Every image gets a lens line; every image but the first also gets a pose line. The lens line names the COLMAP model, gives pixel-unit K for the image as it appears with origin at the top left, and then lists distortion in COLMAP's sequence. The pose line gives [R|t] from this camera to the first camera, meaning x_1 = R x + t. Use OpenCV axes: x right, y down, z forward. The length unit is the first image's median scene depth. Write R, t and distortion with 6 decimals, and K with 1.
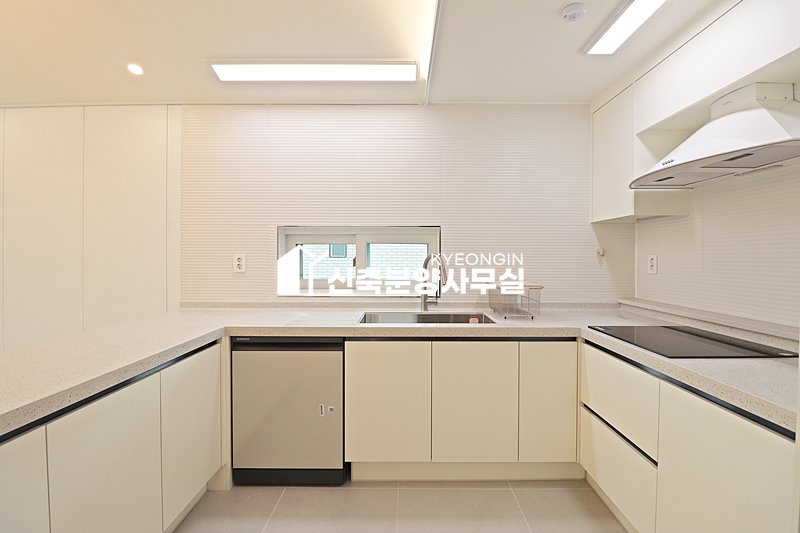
lens RADIAL K [[369.7, 0, 401.7], [0, 369.7, 258.4], [0, 0, 1]] dist [0.000160, -0.013445]
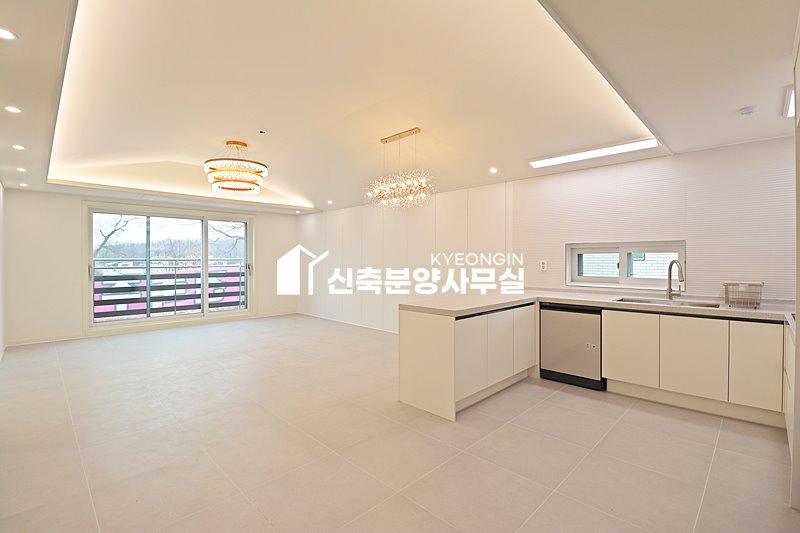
lens RADIAL K [[372.4, 0, 401.5], [0, 372.4, 261.5], [0, 0, 1]] dist [0.000099, -0.013015]
pose [[0.719018, 0.000368, -0.694991, 0.396497], [-0.000259, 1.000000, 0.000261, -0.009053], [0.694991, -0.000008, 0.719018, -0.962563]]
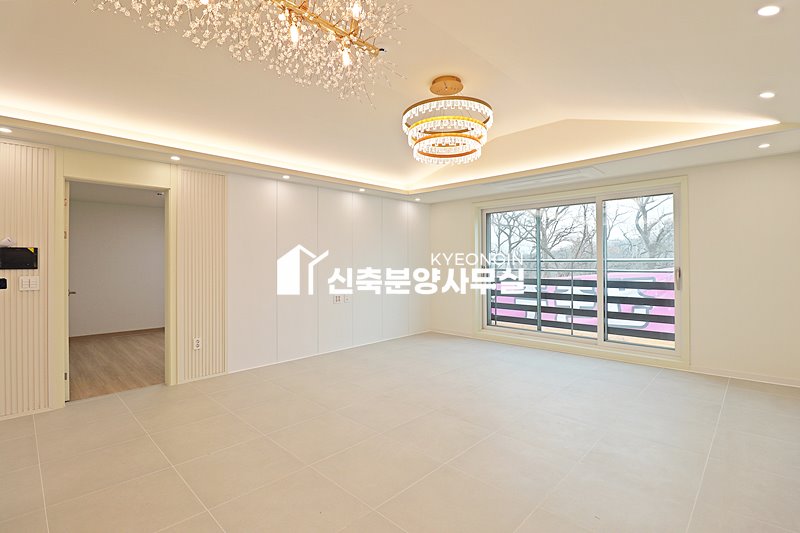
lens RADIAL K [[372.4, 0, 401.5], [0, 372.4, 261.5], [0, 0, 1]] dist [0.000099, -0.013015]
pose [[-0.683446, -0.002375, -0.729997, -0.902868], [-0.001319, 0.999997, -0.002019, -0.014542], [0.730000, -0.000417, -0.683447, 1.113772]]
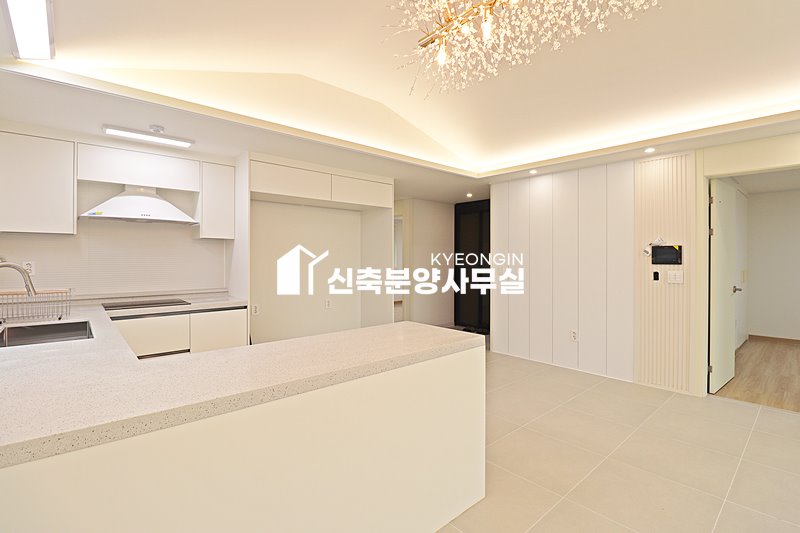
lens RADIAL K [[372.4, 0, 401.5], [0, 372.4, 261.5], [0, 0, 1]] dist [0.000099, -0.013015]
pose [[-0.677554, -0.007637, 0.735433, -1.384714], [0.003072, 0.999908, 0.013213, -0.025933], [-0.735467, 0.011212, -0.677468, 1.087654]]
